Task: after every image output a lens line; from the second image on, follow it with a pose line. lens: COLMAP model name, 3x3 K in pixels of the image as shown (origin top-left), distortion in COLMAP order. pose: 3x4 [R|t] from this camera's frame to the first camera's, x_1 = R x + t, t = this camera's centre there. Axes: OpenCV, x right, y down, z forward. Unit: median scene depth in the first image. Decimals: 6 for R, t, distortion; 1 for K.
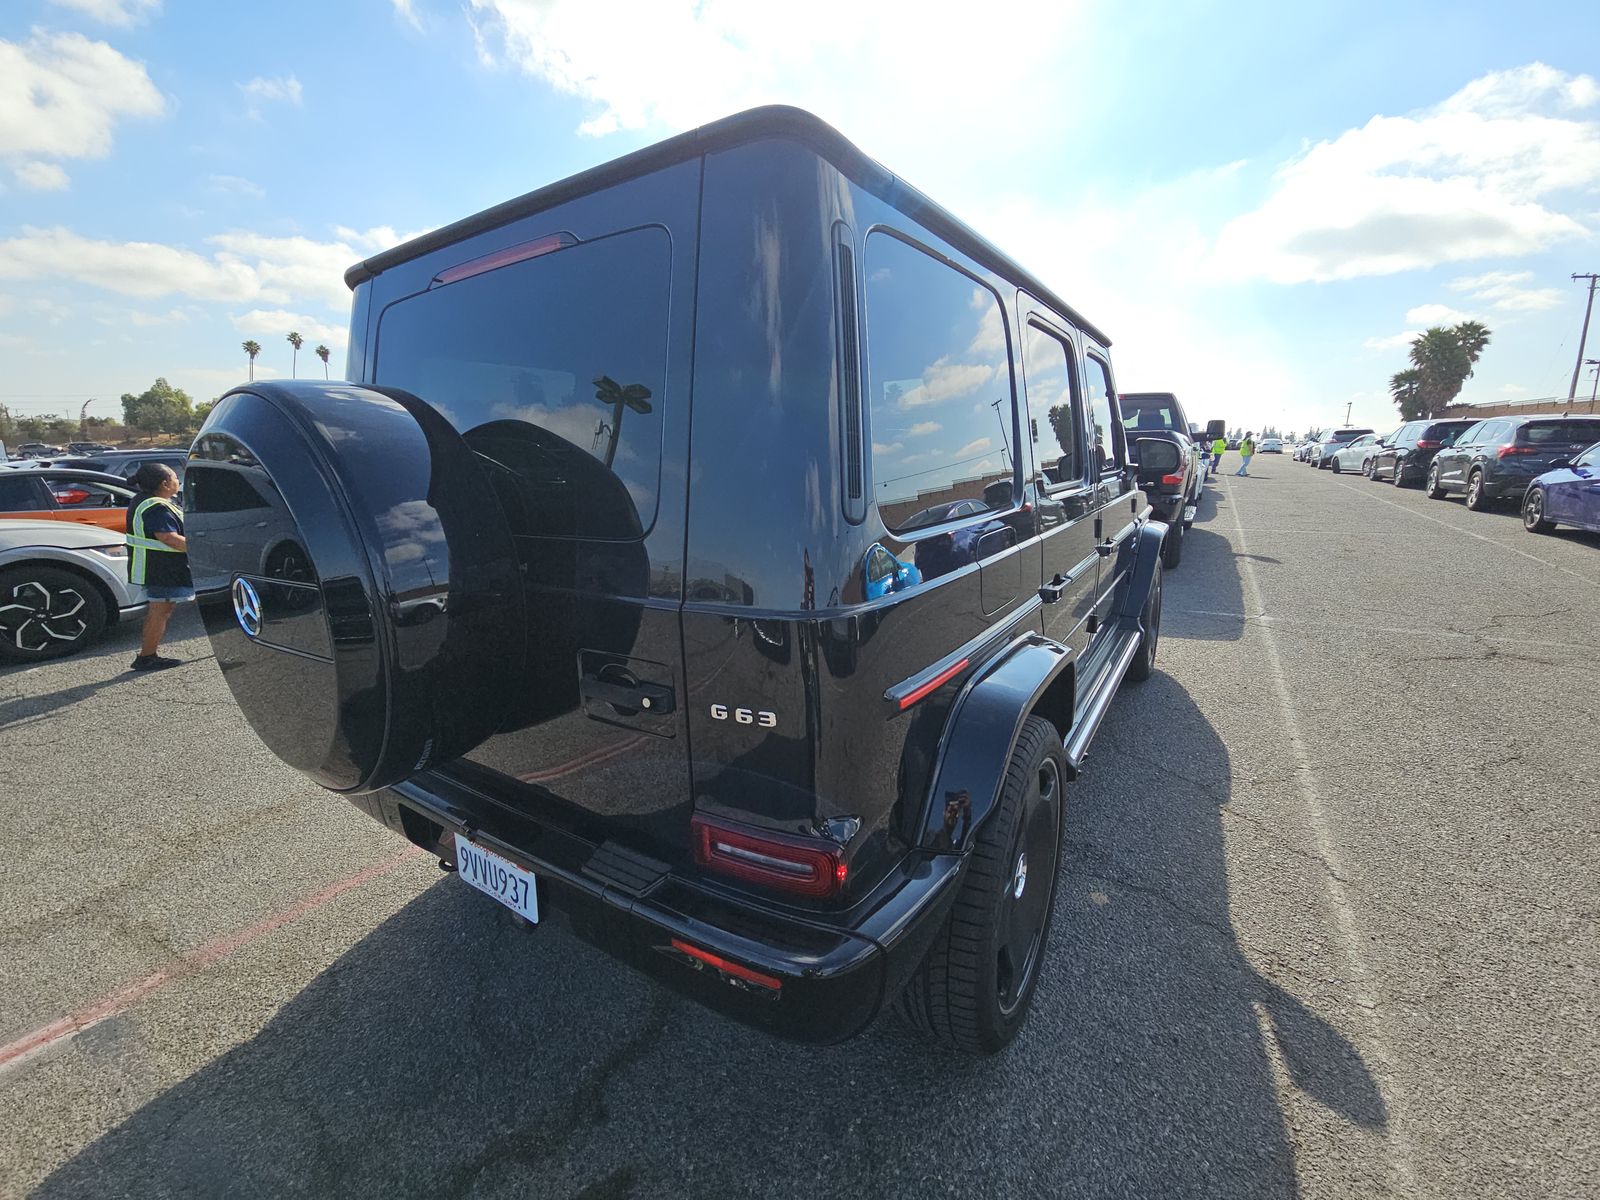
lens RADIAL K [[647.6, 0, 803.3], [0, 647.6, 599.0], [0, 0, 1]] dist [-0.007656, -0.001523]
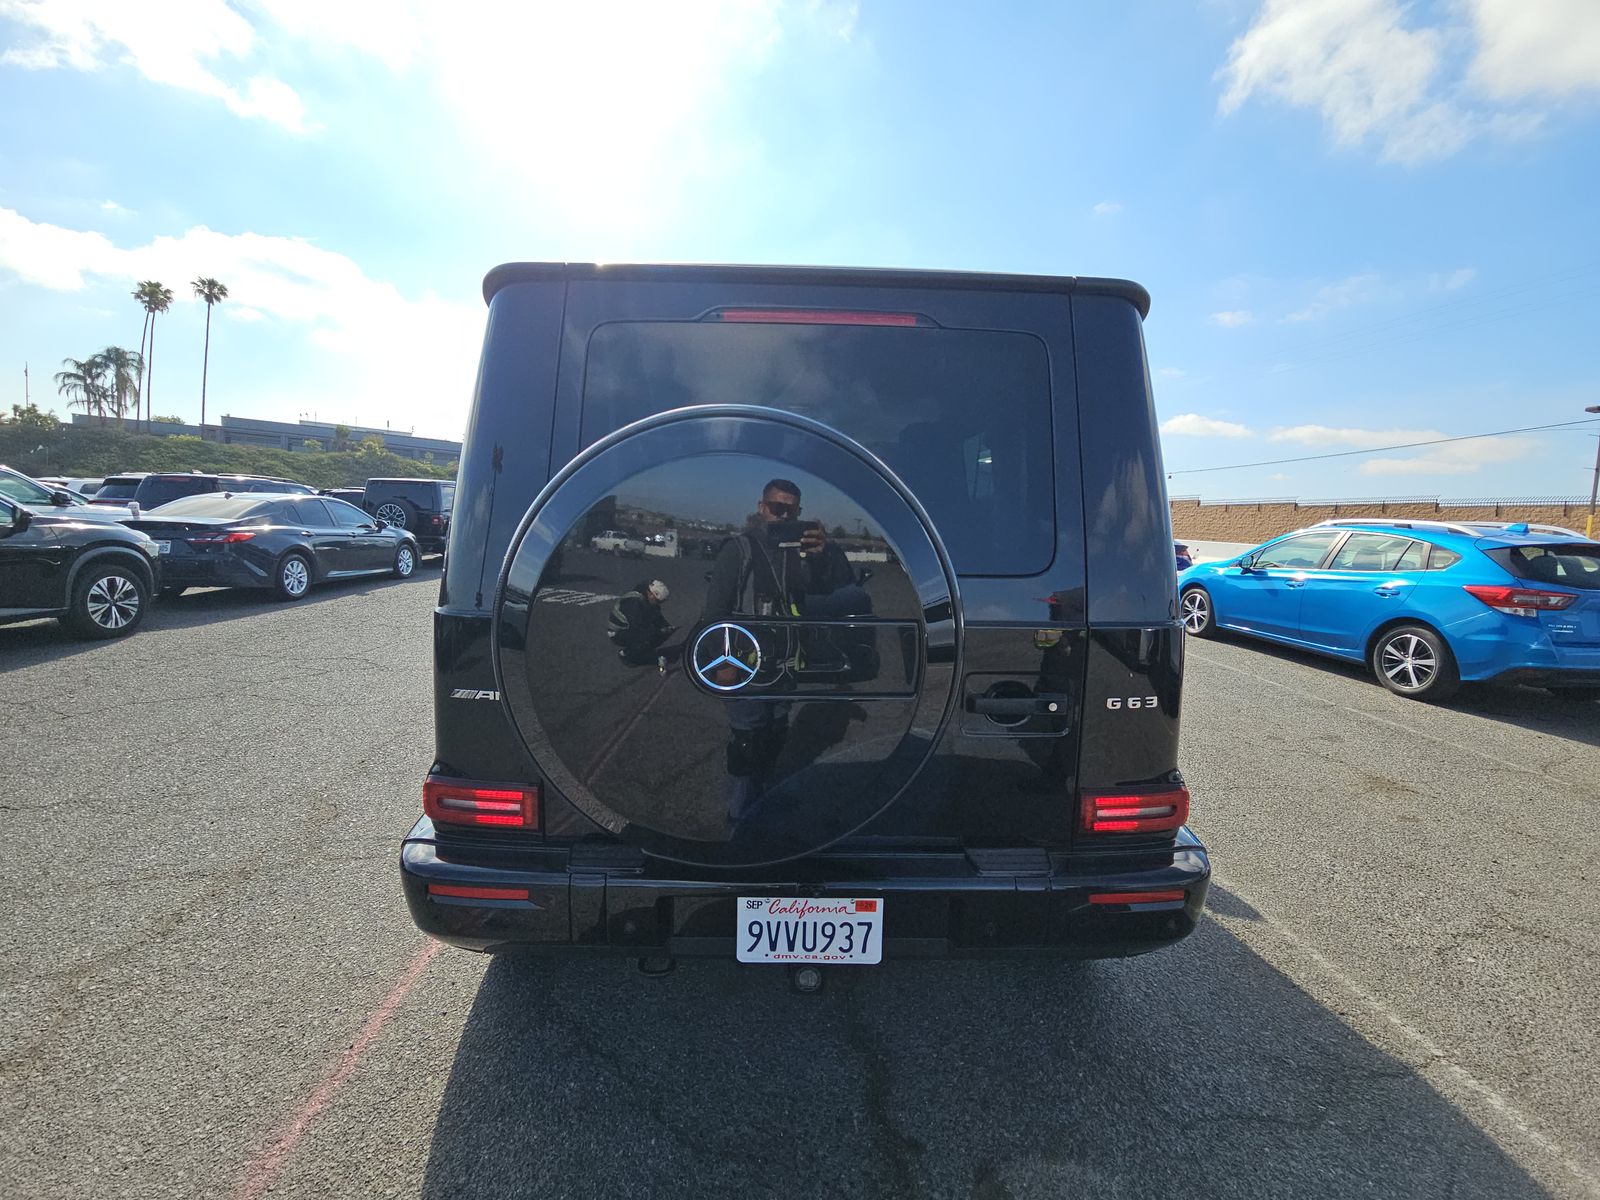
lens RADIAL K [[647.6, 0, 798.9], [0, 647.6, 600.7], [0, 0, 1]] dist [-0.007656, -0.001523]
pose [[0.819904, -0.020696, 0.572127, -1.048493], [0.073870, 0.994817, -0.069874, 0.007248], [-0.567716, 0.099553, 0.817183, 0.195274]]
